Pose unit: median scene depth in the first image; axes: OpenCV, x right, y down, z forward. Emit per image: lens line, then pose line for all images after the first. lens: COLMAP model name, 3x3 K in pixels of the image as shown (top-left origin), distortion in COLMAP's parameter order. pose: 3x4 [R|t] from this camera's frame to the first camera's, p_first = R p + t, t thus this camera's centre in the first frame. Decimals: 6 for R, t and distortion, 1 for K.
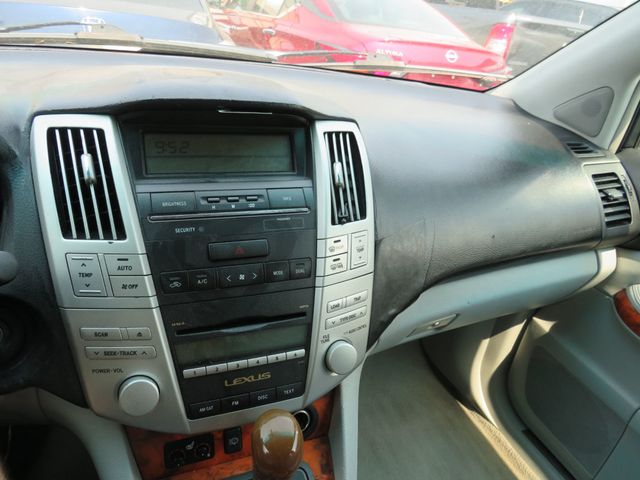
lens RADIAL K [[444.8, 0, 331.7], [0, 444.8, 239.9], [0, 0, 1]] dist [-0.024290, 0.002167]
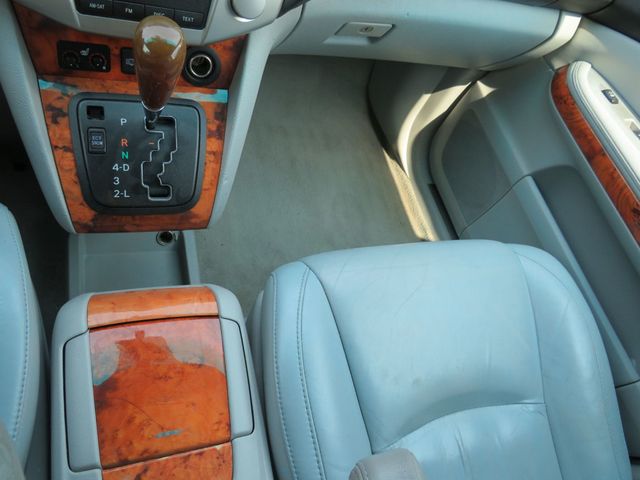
lens RADIAL K [[444.8, 0, 331.7], [0, 444.8, 239.9], [0, 0, 1]] dist [-0.024290, 0.002167]
pose [[0.966202, 0.224987, 0.125838, 0.117572], [-0.257771, 0.848831, 0.461563, 0.131648], [-0.002970, -0.478400, 0.878137, -0.056975]]
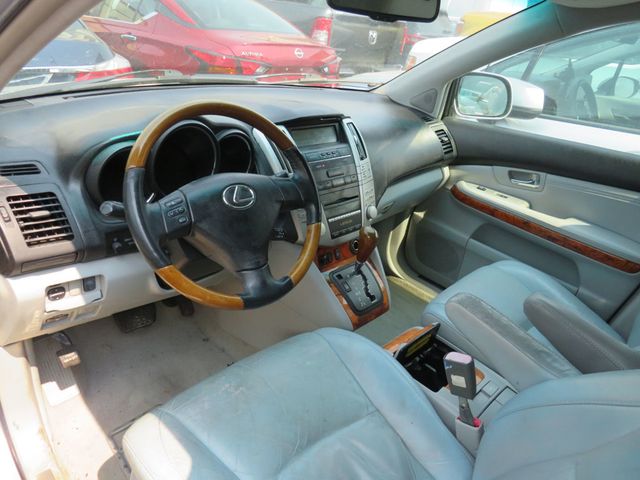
lens RADIAL K [[444.8, 0, 331.7], [0, 444.8, 239.9], [0, 0, 1]] dist [-0.024290, 0.002167]
pose [[0.918288, -0.185420, 0.349811, -0.669017], [0.171494, 0.982647, 0.070670, 0.123375], [-0.356844, -0.004905, 0.934151, -0.774247]]
